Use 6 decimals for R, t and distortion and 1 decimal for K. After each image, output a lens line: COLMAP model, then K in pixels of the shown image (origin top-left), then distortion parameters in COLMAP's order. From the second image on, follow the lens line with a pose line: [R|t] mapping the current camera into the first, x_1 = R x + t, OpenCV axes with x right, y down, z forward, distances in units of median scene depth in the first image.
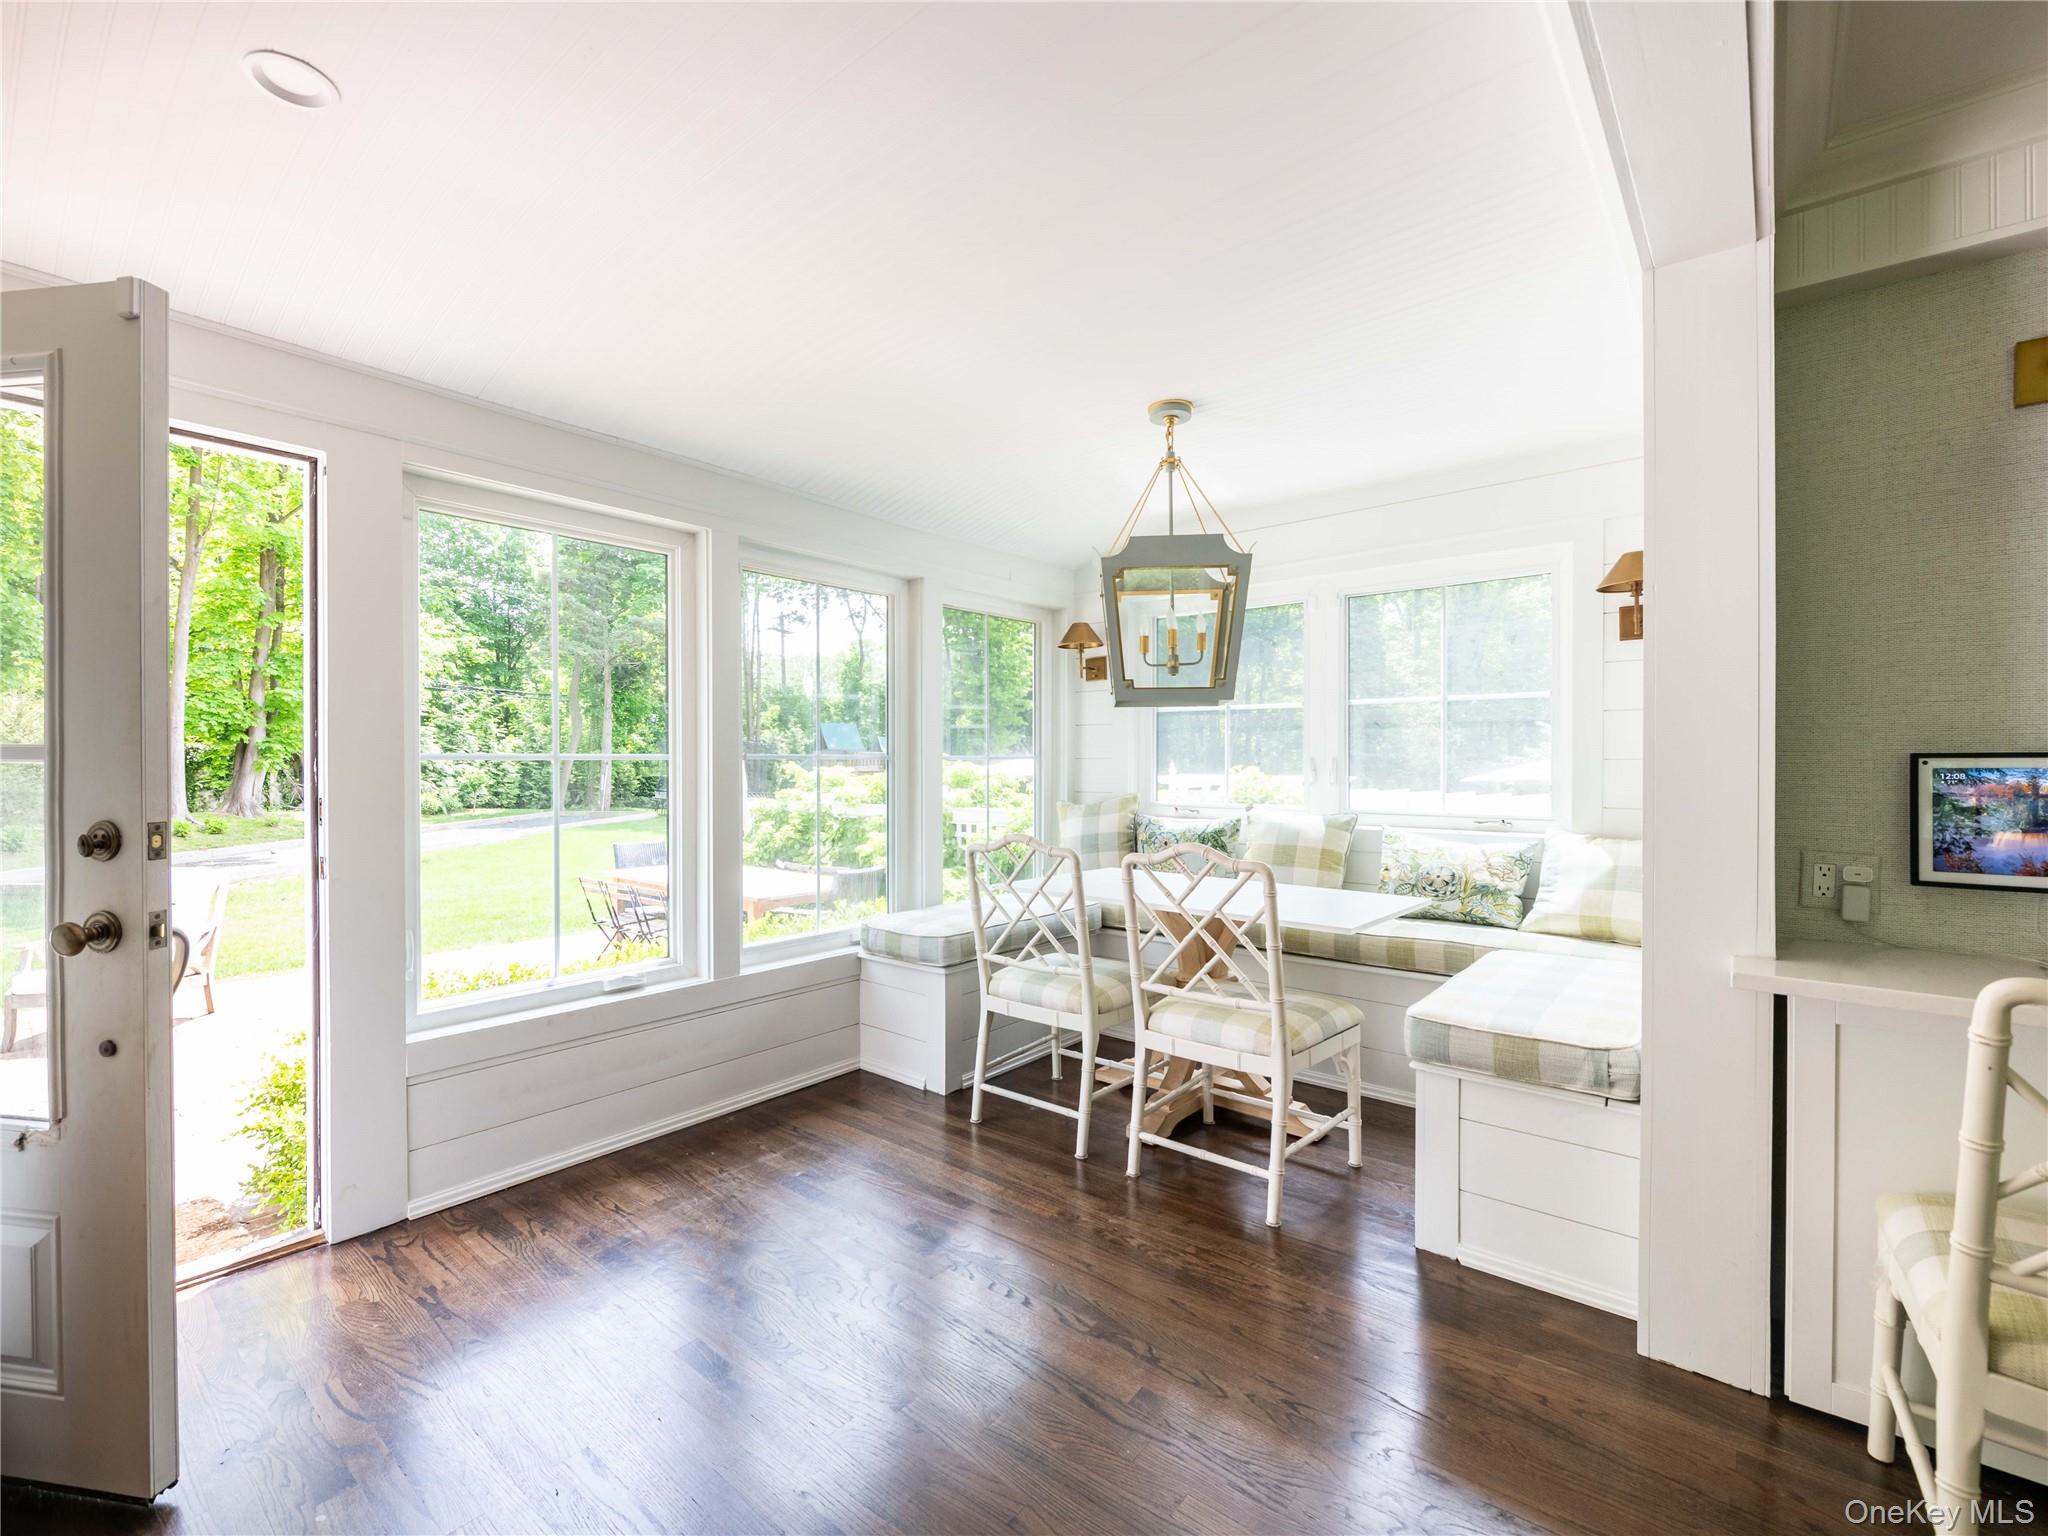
lens RADIAL K [[907.8, 0, 1024.0], [0, 907.8, 768.0], [0, 0, 1]] dist [-0.002665, -0.000256]
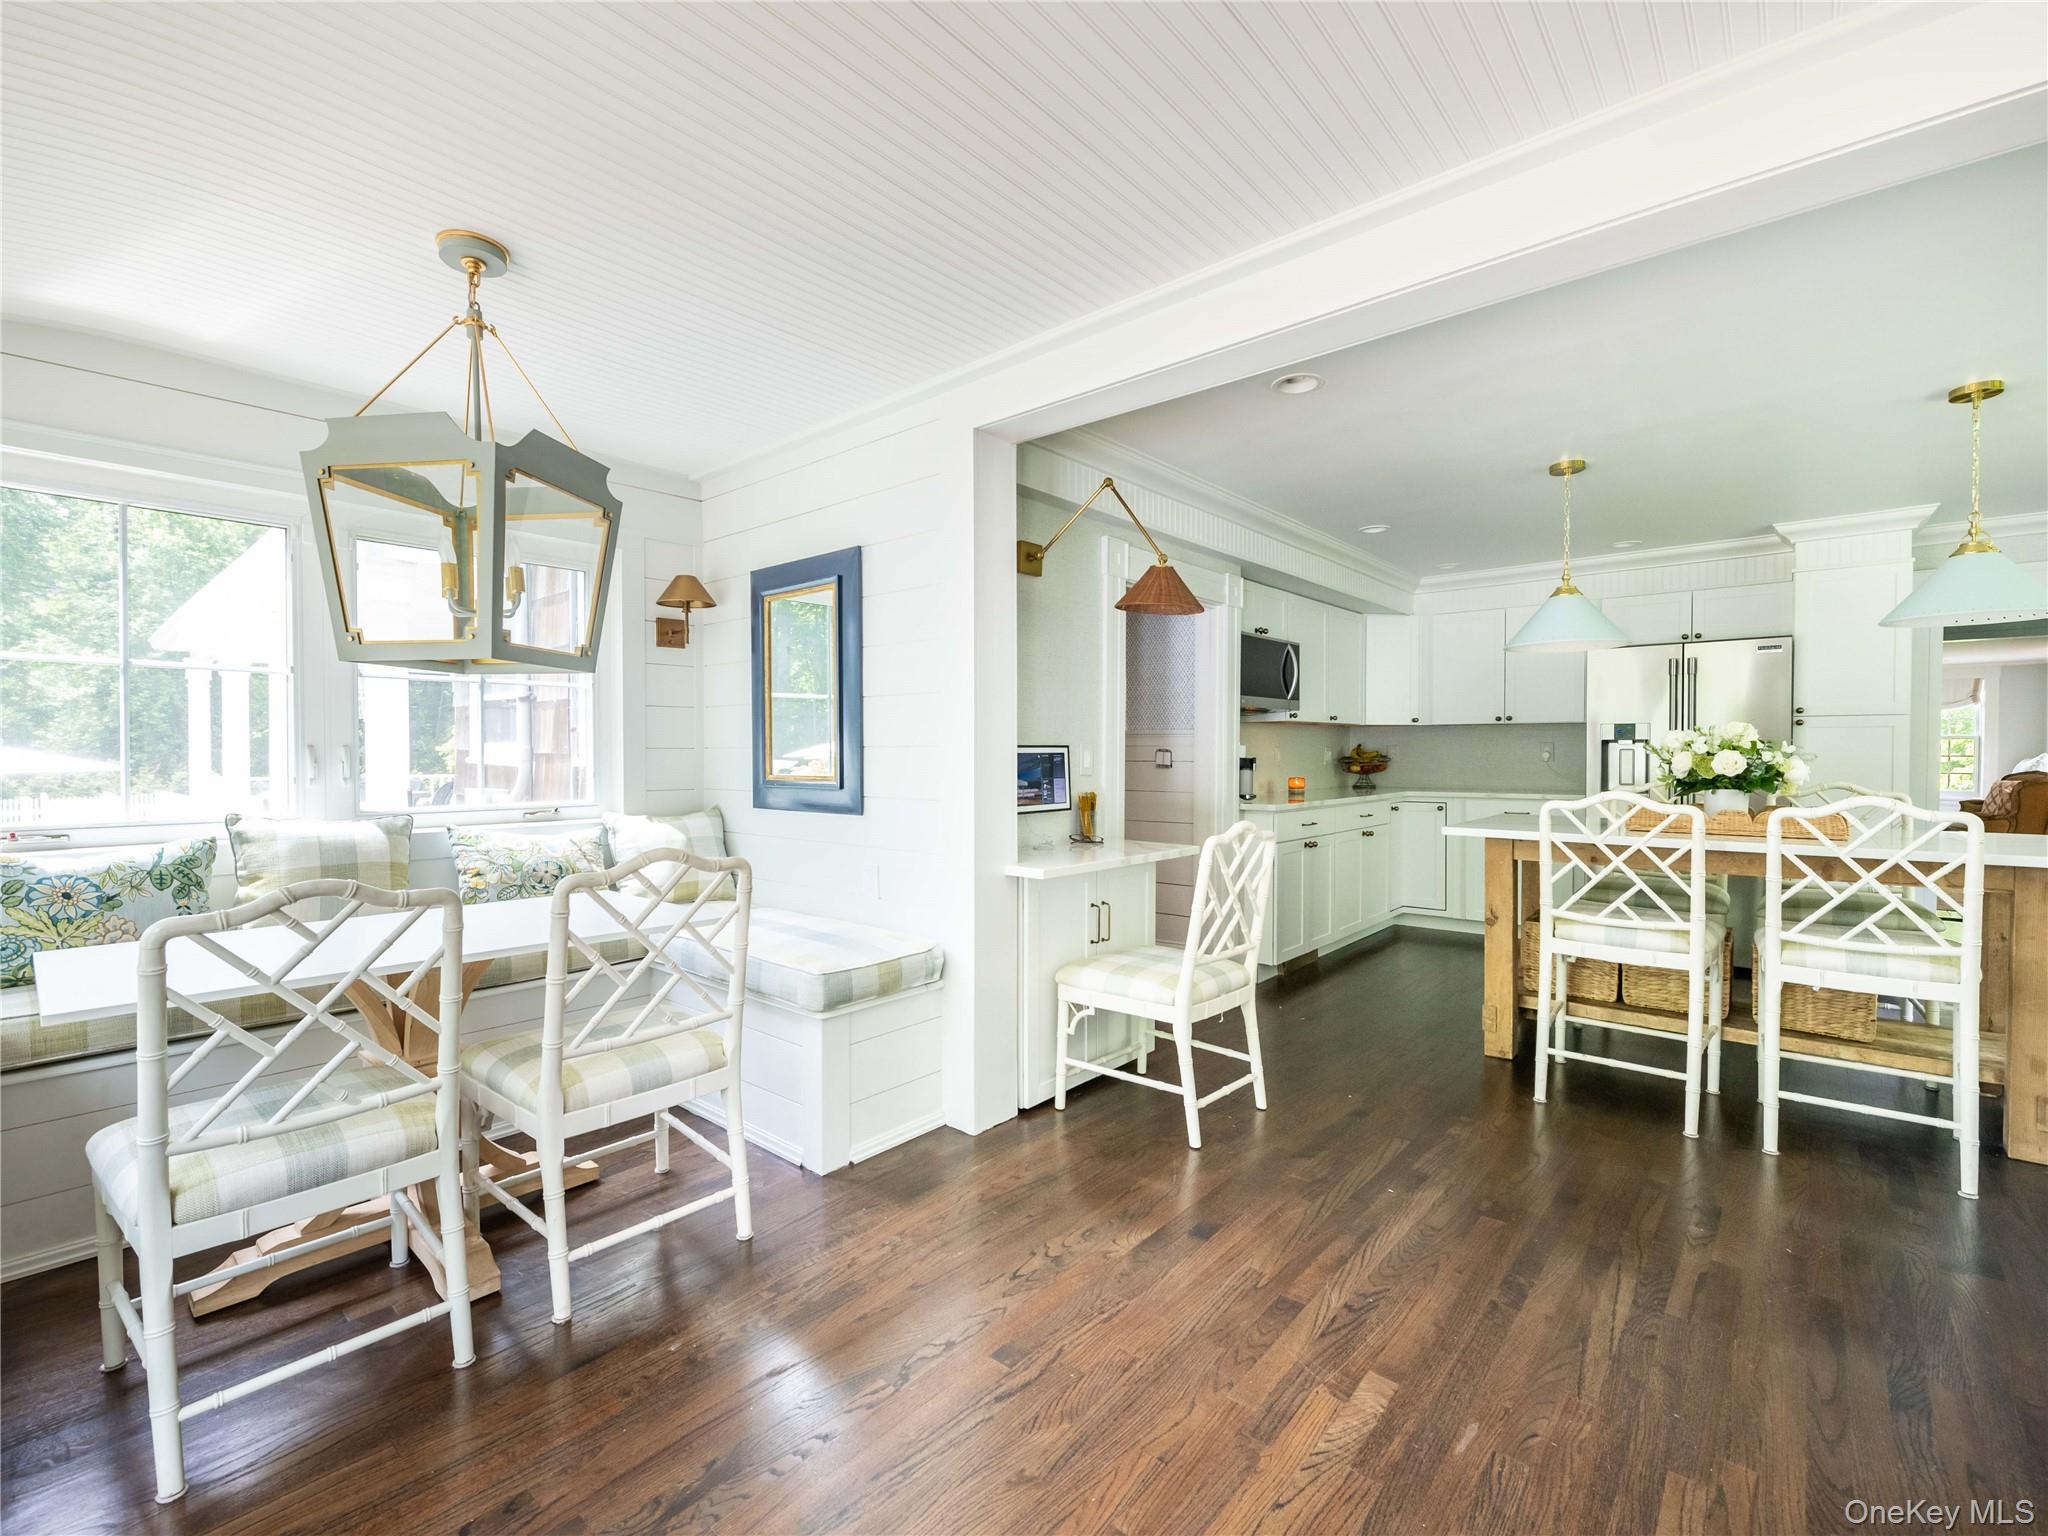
lens RADIAL K [[907.8, 0, 1024.0], [0, 907.8, 768.0], [0, 0, 1]] dist [-0.002665, -0.000256]
pose [[0.020282, -0.024497, 0.999494, -0.498175], [0.004213, 0.999693, 0.024417, -0.008908], [-0.999785, 0.003716, 0.020379, 0.520483]]
